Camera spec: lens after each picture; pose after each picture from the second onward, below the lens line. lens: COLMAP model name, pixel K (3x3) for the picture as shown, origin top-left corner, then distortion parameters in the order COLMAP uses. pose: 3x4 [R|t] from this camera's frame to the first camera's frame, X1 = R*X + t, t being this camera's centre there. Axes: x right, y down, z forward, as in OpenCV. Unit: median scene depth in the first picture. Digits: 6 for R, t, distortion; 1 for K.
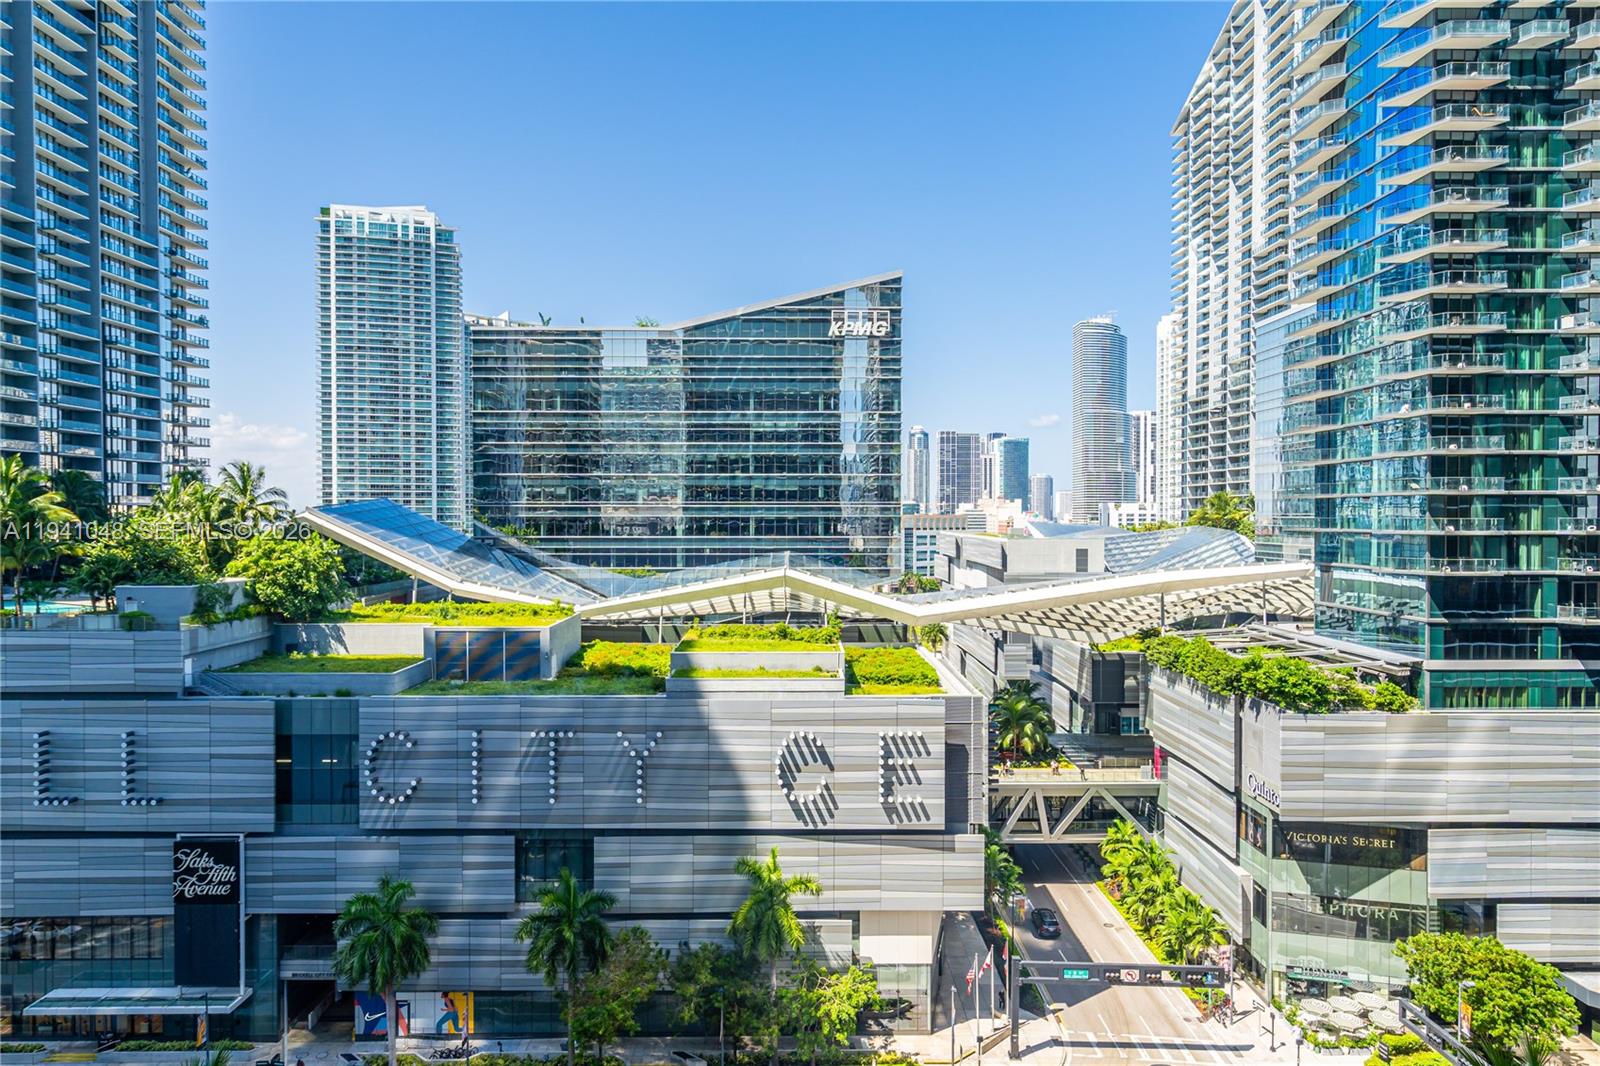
lens RADIAL K [[983.5, 0, 797.1], [0, 983.5, 527.0], [0, 0, 1]] dist [0.013488, -0.002977]
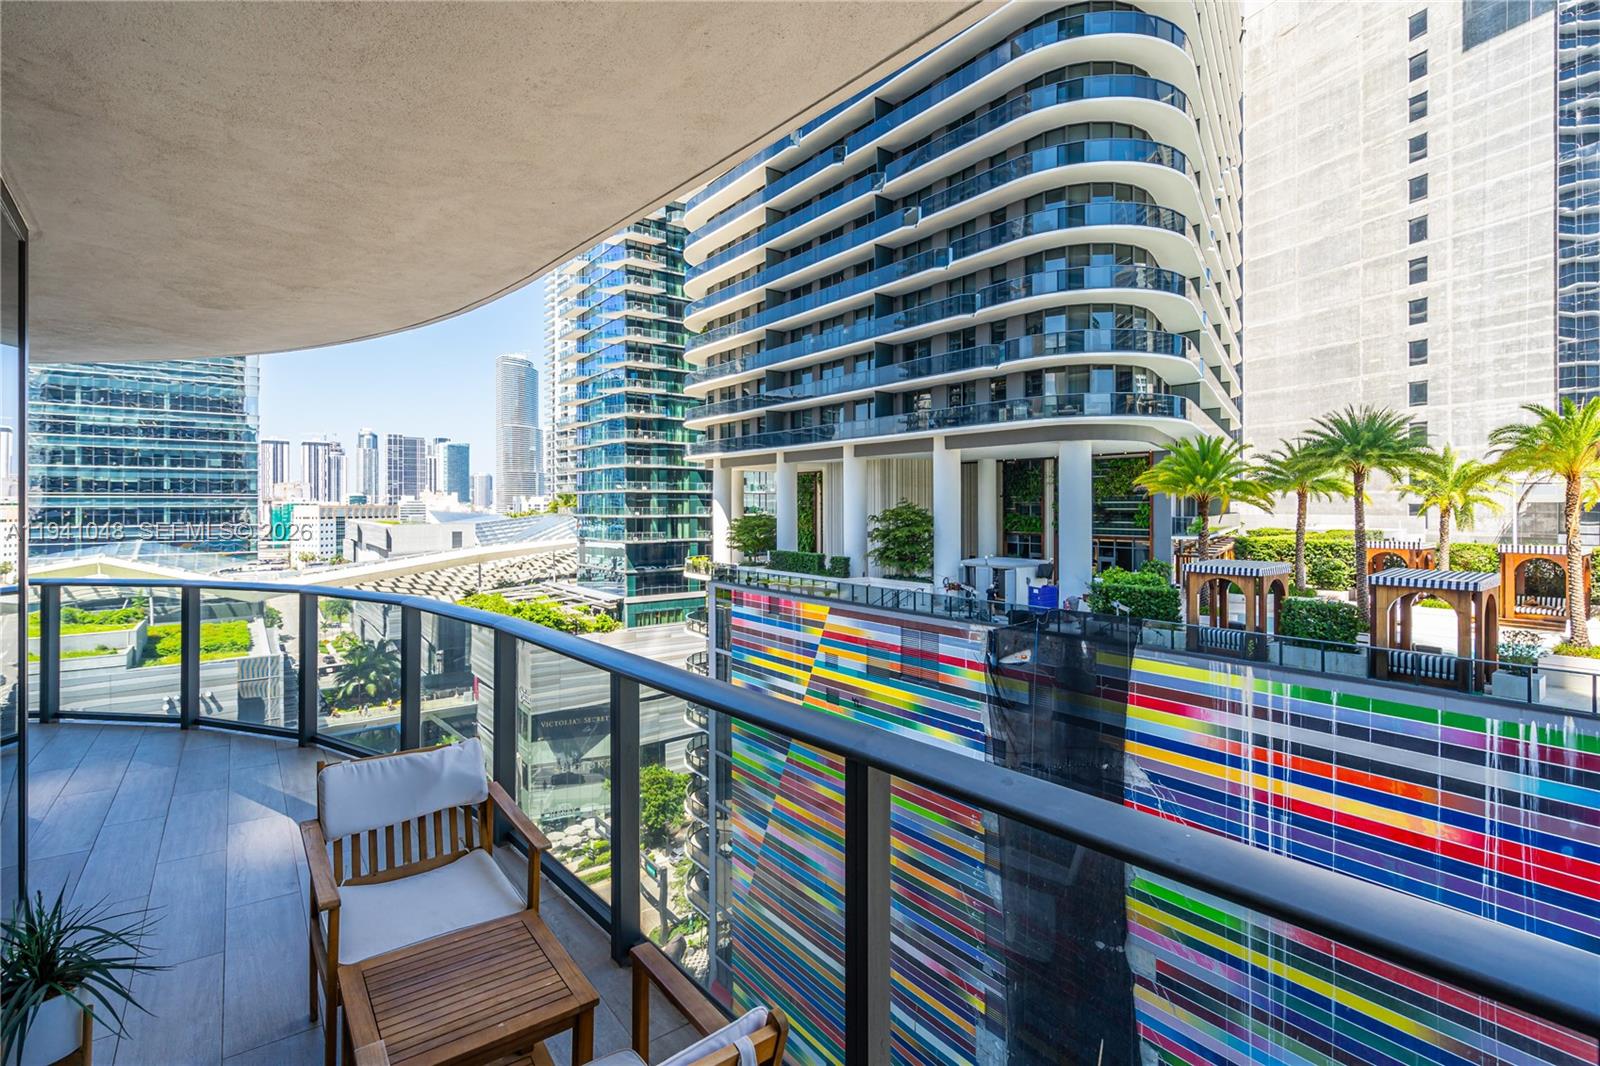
lens RADIAL K [[745.8, 0, 805.0], [0, 745.8, 506.4], [0, 0, 1]] dist [-0.003185, 0.000205]
pose [[0.797869, -0.001130, 0.602829, 0.092525], [0.007662, 0.999936, -0.008267, 0.001009], [-0.602782, 0.011215, 0.797827, -0.076327]]
